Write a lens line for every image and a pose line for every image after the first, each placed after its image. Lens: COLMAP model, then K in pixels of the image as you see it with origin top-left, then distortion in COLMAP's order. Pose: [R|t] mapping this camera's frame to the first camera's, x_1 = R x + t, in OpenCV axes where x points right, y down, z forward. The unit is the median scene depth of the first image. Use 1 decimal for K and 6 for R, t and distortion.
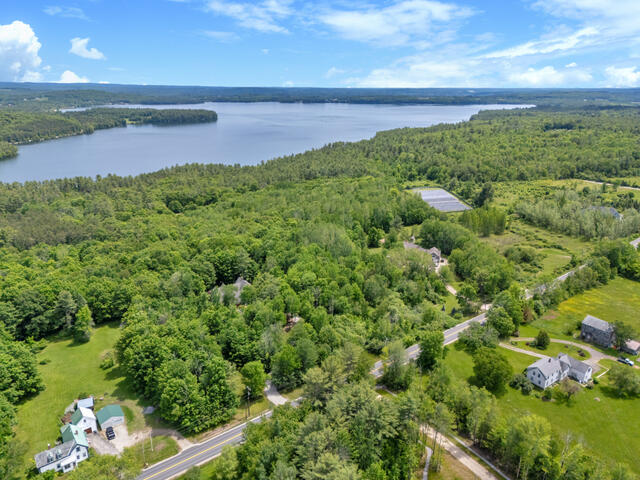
lens RADIAL K [[470.4, 0, 318.2], [0, 470.4, 242.2], [0, 0, 1]] dist [0.025312, -0.017999]
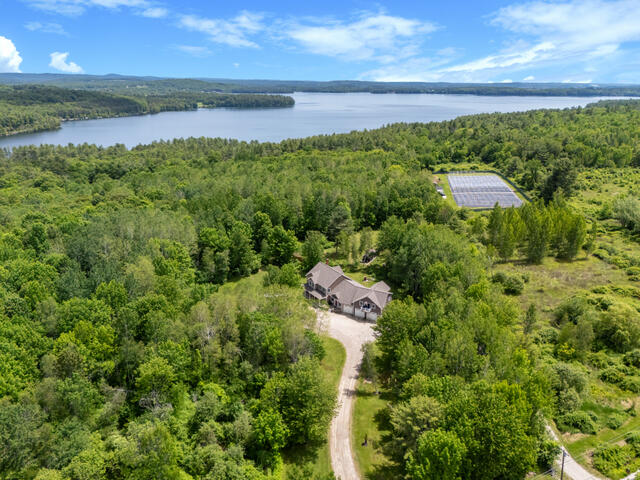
lens RADIAL K [[470.4, 0, 319.6], [0, 470.4, 239.6], [0, 0, 1]] dist [0.025312, -0.017999]
pose [[0.978143, 0.070850, -0.195492, 0.171233], [-0.070499, 0.997473, 0.008764, -0.017074], [0.195619, 0.005209, 0.980666, 0.359287]]
